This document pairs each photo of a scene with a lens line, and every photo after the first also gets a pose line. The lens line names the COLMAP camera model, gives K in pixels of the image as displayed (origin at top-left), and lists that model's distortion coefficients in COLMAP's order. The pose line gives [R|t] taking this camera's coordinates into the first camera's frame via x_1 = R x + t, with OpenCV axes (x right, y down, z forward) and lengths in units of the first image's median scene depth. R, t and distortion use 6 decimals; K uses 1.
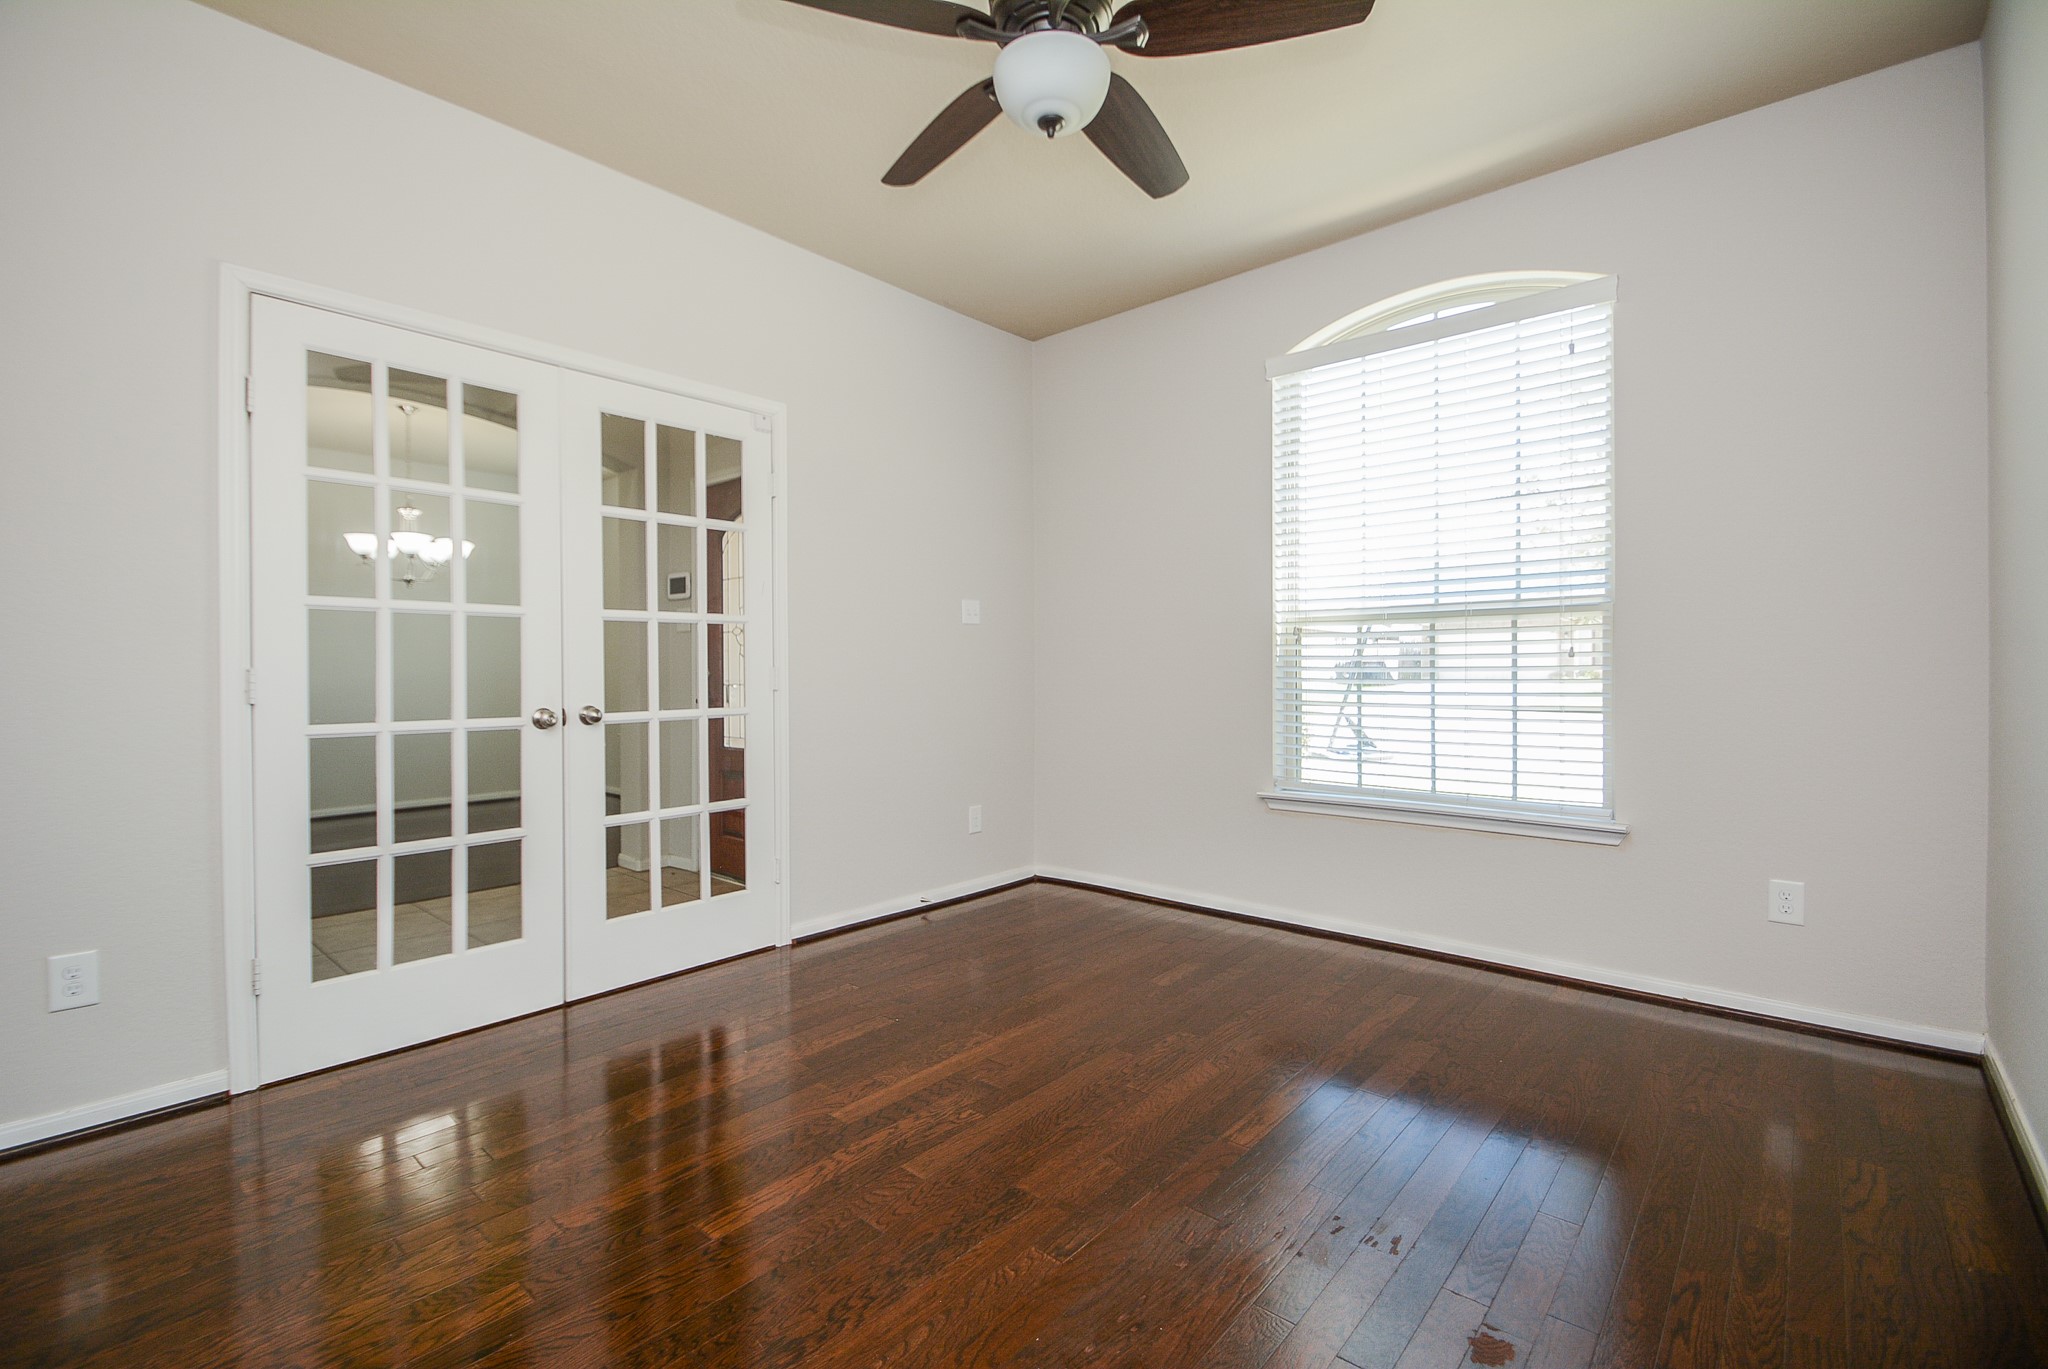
lens RADIAL K [[883.0, 0, 1024.0], [0, 883.0, 684.5], [0, 0, 1]] dist [0.000138, -0.000252]
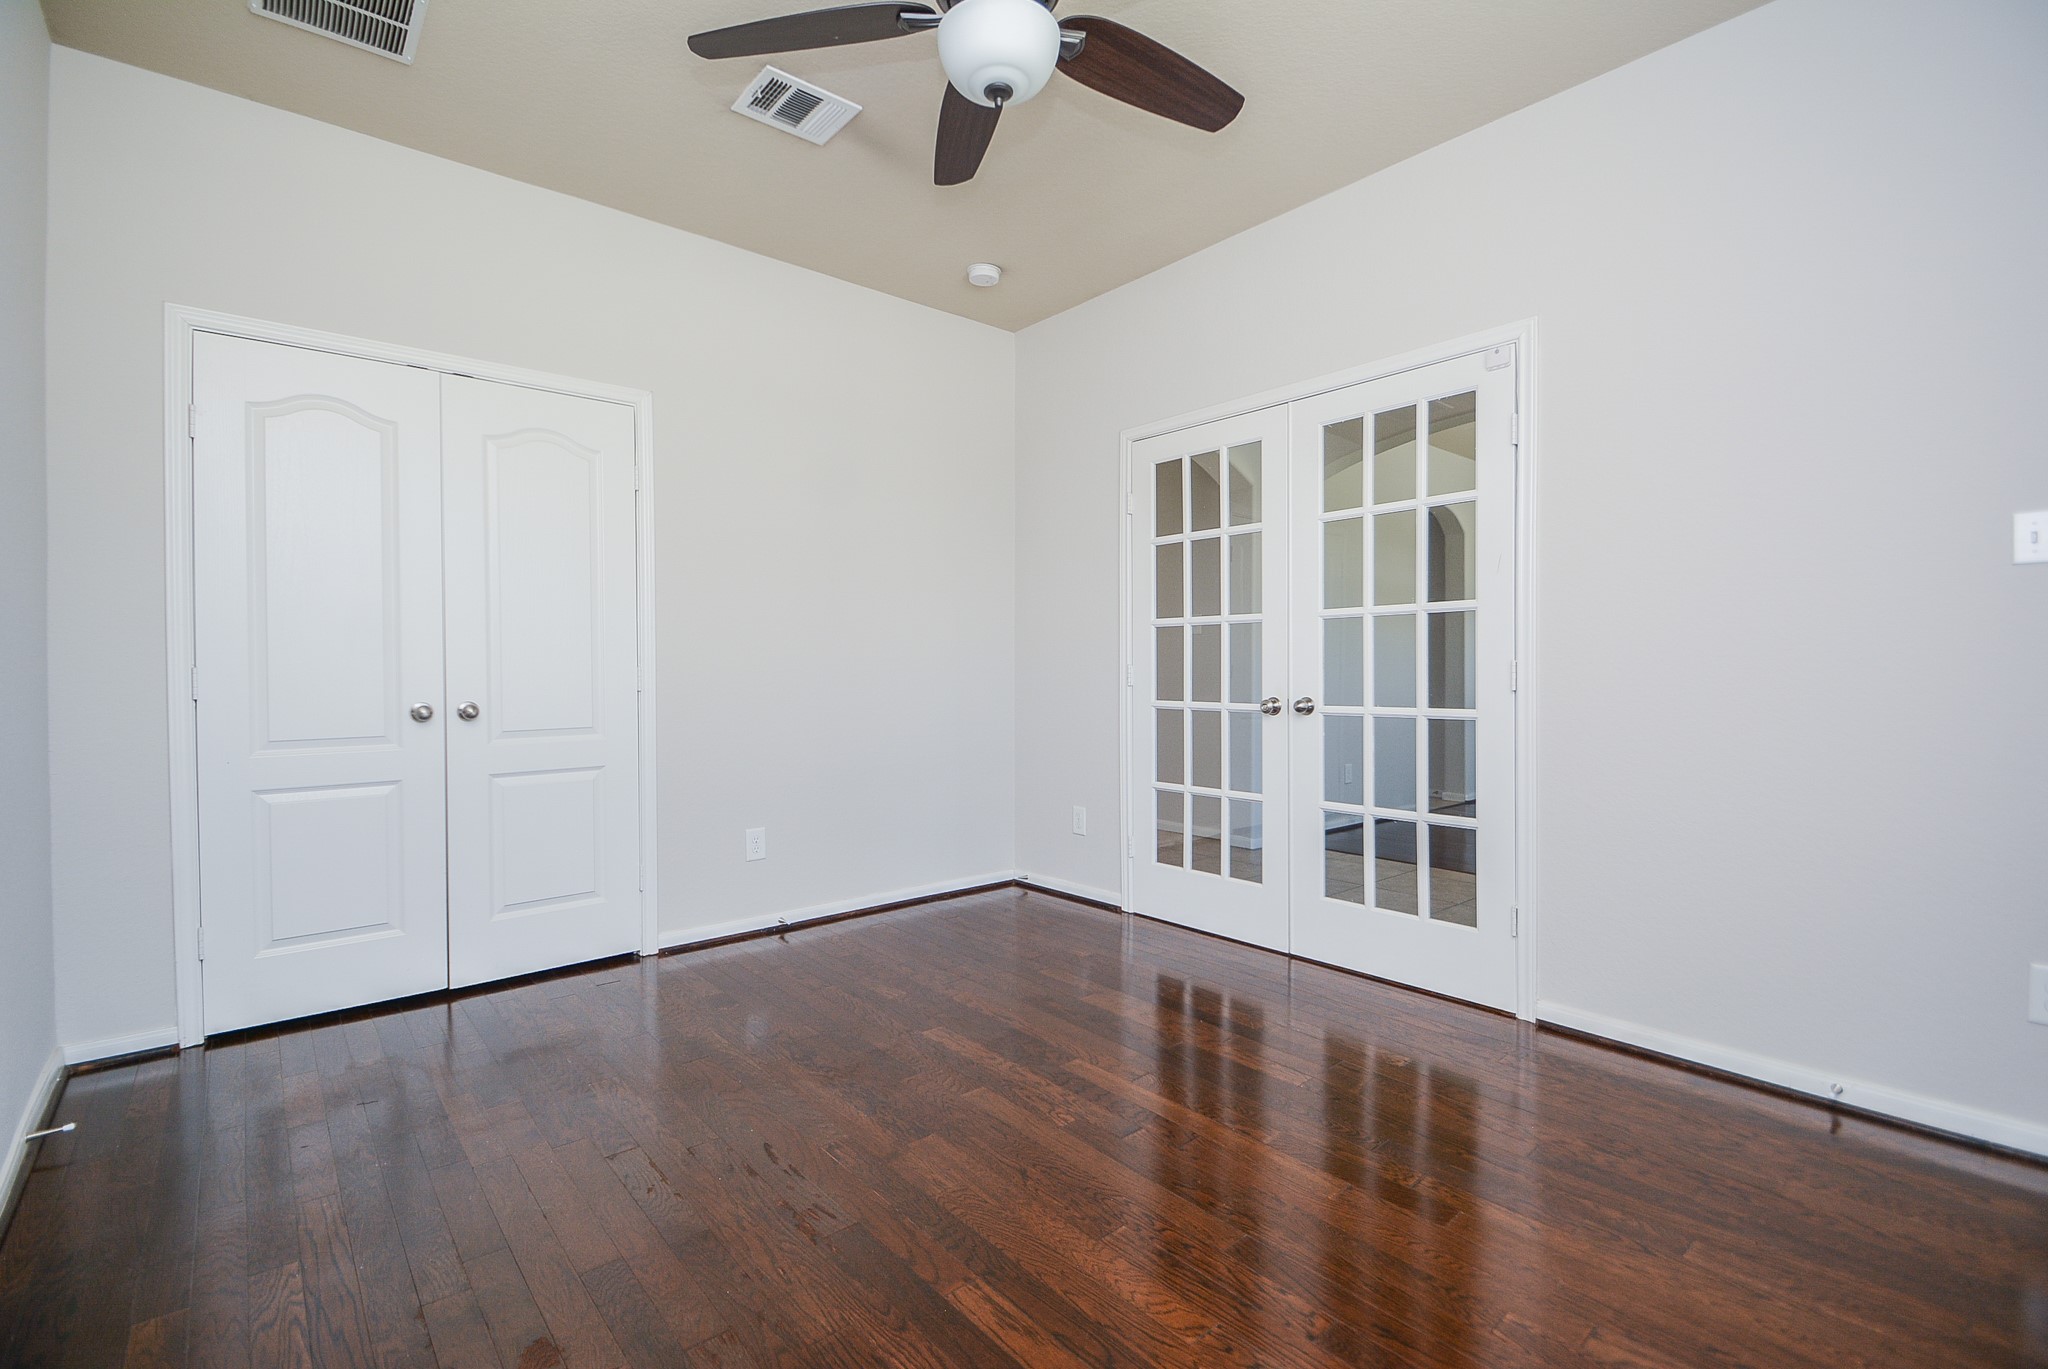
lens RADIAL K [[935.3, 0, 1020.9], [0, 935.3, 674.8], [0, 0, 1]] dist [0.000218, -0.000013]
pose [[-0.152358, 0.013195, -0.988237, 0.696856], [-0.008746, 0.999854, 0.014698, -0.017063], [0.988287, 0.010882, -0.152220, 0.793061]]
